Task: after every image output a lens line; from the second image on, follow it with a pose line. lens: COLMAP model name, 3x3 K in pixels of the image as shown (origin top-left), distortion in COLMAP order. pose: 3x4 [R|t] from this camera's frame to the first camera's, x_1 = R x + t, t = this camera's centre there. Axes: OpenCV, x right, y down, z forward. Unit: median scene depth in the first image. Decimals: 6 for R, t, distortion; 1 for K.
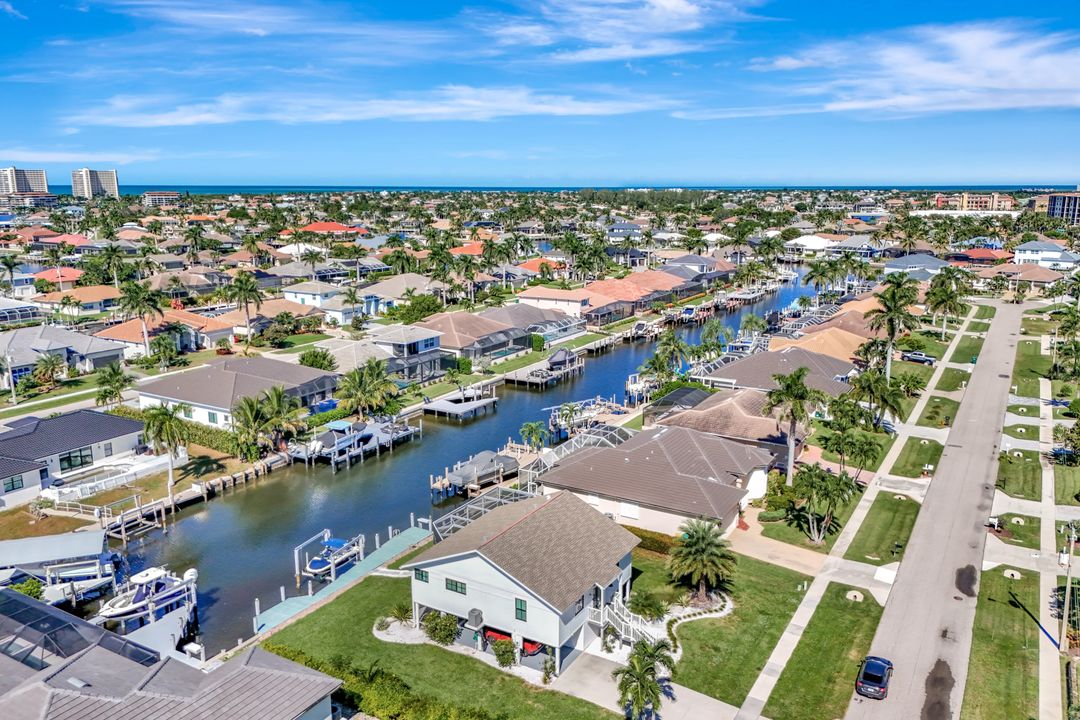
lens RADIAL K [[829.3, 0, 511.9], [0, 829.3, 356.9], [0, 0, 1]] dist [0.052822, -0.002743]
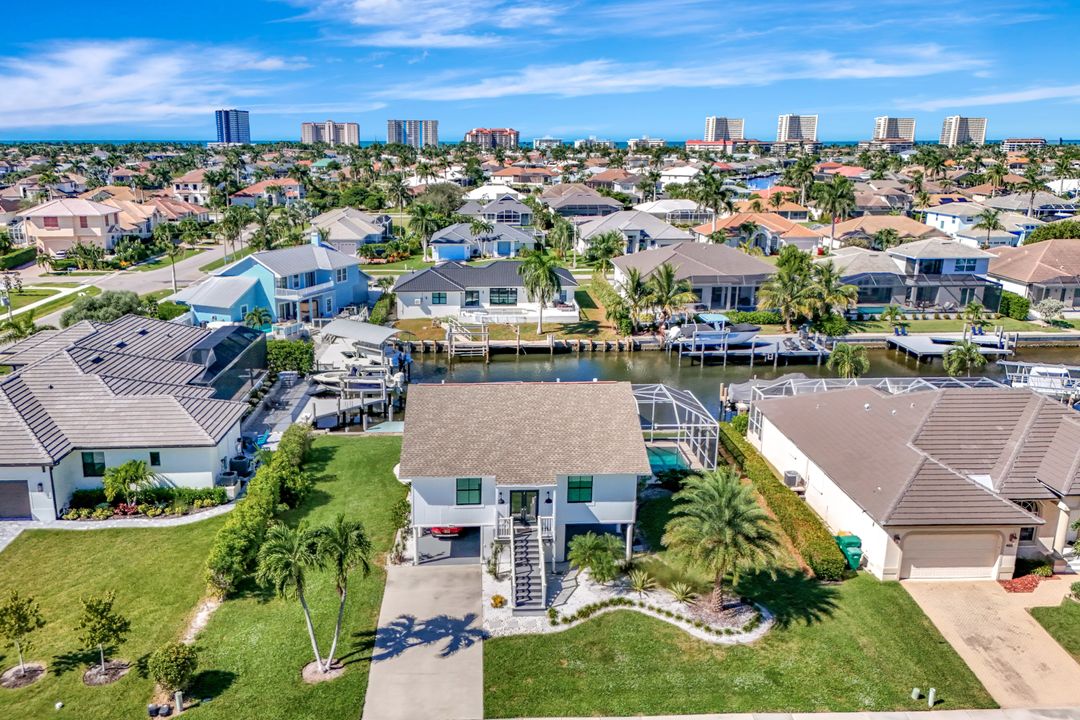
lens RADIAL K [[829.3, 0, 511.9], [0, 829.3, 356.9], [0, 0, 1]] dist [0.052822, -0.002743]
pose [[0.553643, 0.218343, -0.803621, 0.293414], [-0.184006, 0.973238, 0.137660, 0.033069], [0.812171, 0.071657, 0.579003, 0.269369]]
